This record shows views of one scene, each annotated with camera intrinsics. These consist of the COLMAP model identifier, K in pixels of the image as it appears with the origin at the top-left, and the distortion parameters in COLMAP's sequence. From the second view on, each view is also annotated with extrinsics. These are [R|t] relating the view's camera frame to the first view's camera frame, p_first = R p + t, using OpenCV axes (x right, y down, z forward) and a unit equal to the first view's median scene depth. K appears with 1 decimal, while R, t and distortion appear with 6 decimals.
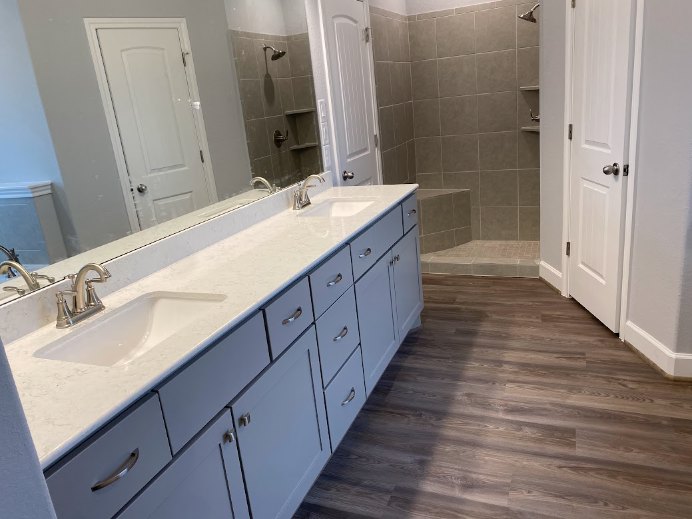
lens RADIAL K [[537.7, 0, 346.0], [0, 537.7, 259.5], [0, 0, 1]] dist [0.006767, -0.010646]
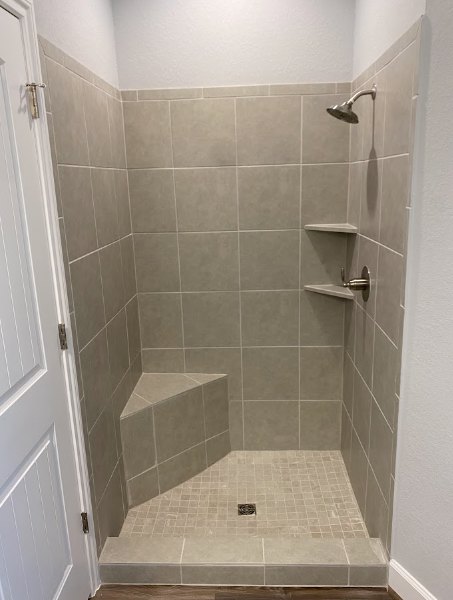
lens RADIAL K [[468.3, 0, 227.3], [0, 468.3, 314.8], [0, 0, 1]] dist [0.013939, 0.001257]
pose [[0.938410, -0.017613, 0.345074, 0.042752], [0.033206, 0.998675, -0.039327, -0.189404], [-0.343924, 0.048363, 0.937751, 0.502060]]
